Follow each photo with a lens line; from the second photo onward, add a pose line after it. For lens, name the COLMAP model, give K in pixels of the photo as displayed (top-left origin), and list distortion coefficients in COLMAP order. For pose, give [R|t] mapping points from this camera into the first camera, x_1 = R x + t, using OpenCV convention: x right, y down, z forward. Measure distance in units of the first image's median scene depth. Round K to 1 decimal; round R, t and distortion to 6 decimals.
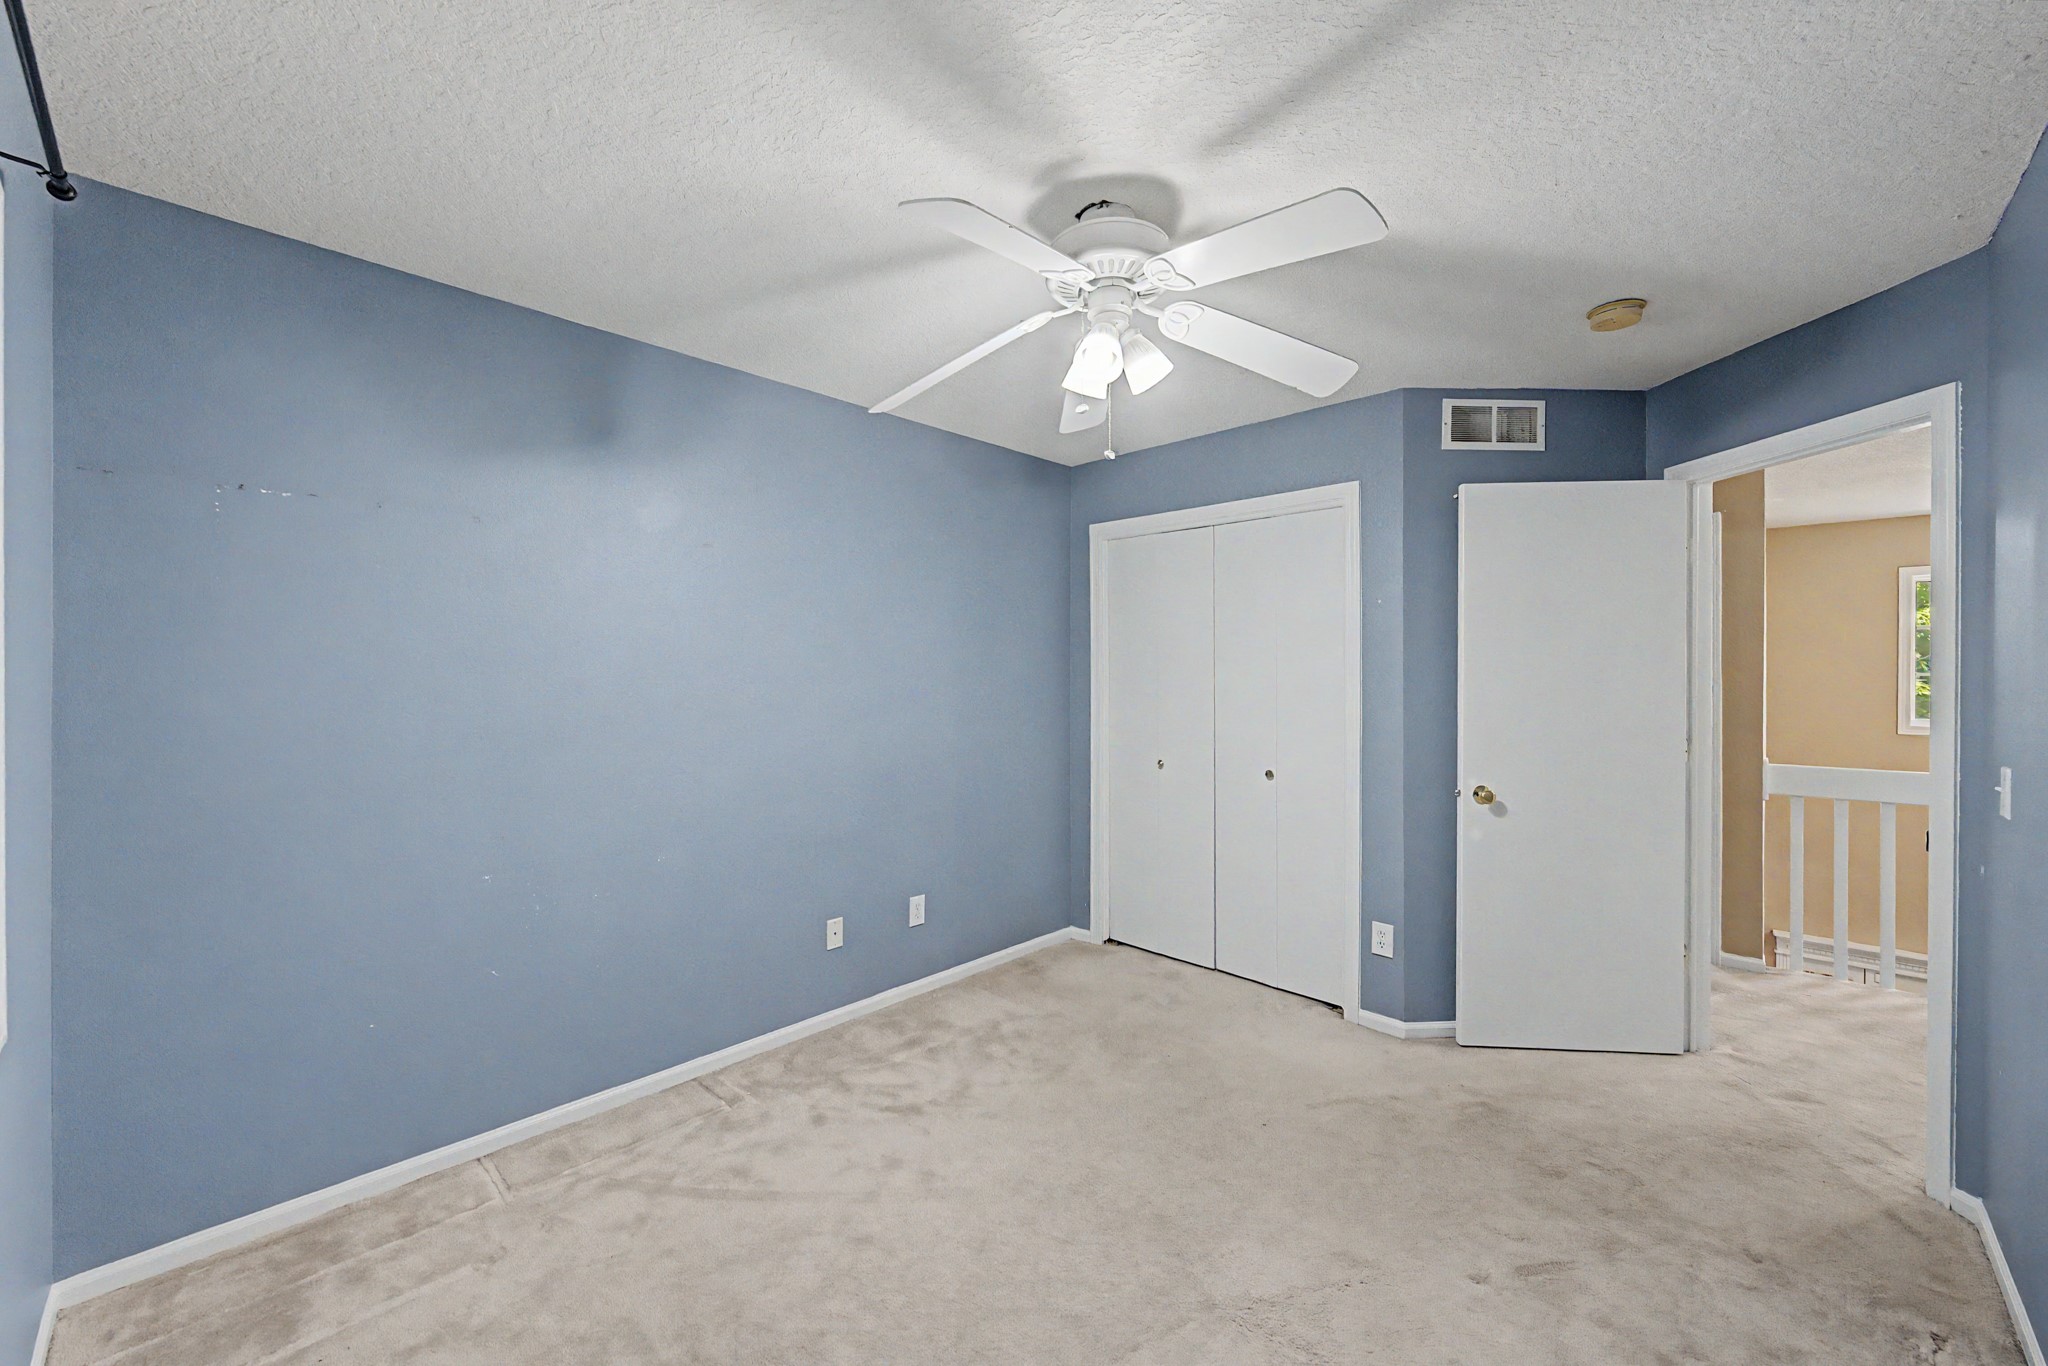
lens RADIAL K [[802.0, 0, 1024.0], [0, 802.0, 683.0], [0, 0, 1]] dist [-0.003062, -0.000777]
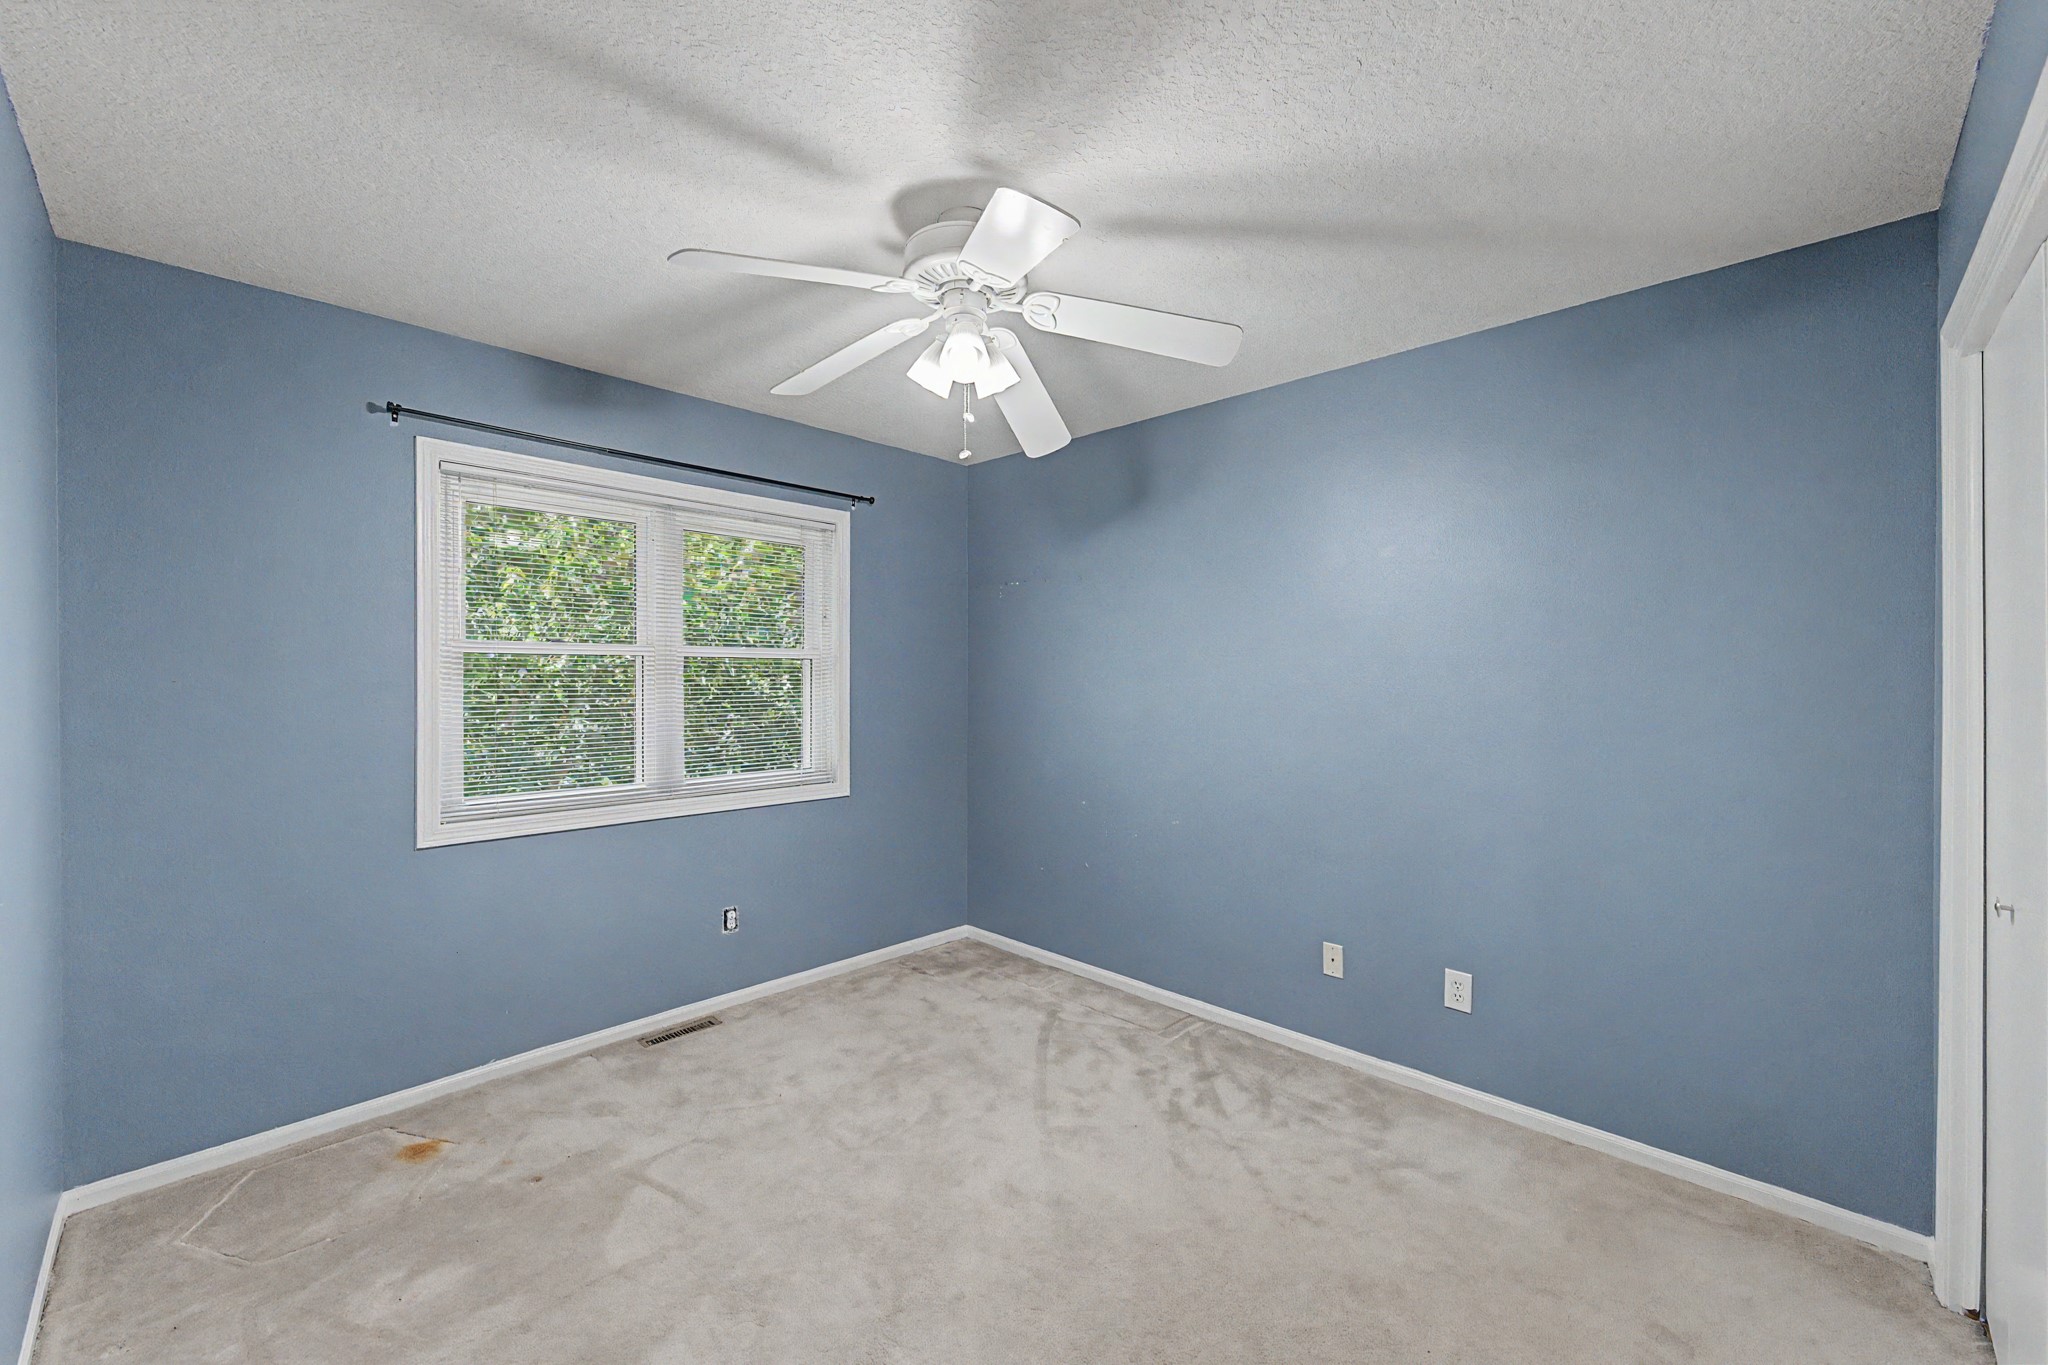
lens RADIAL K [[802.0, 0, 1024.4], [0, 802.0, 689.4], [0, 0, 1]] dist [-0.003062, -0.000777]
pose [[-0.006356, 0.016335, -0.999846, 0.805338], [-0.017595, 0.999710, 0.016445, -0.004528], [0.999825, 0.017697, -0.006066, 0.777764]]
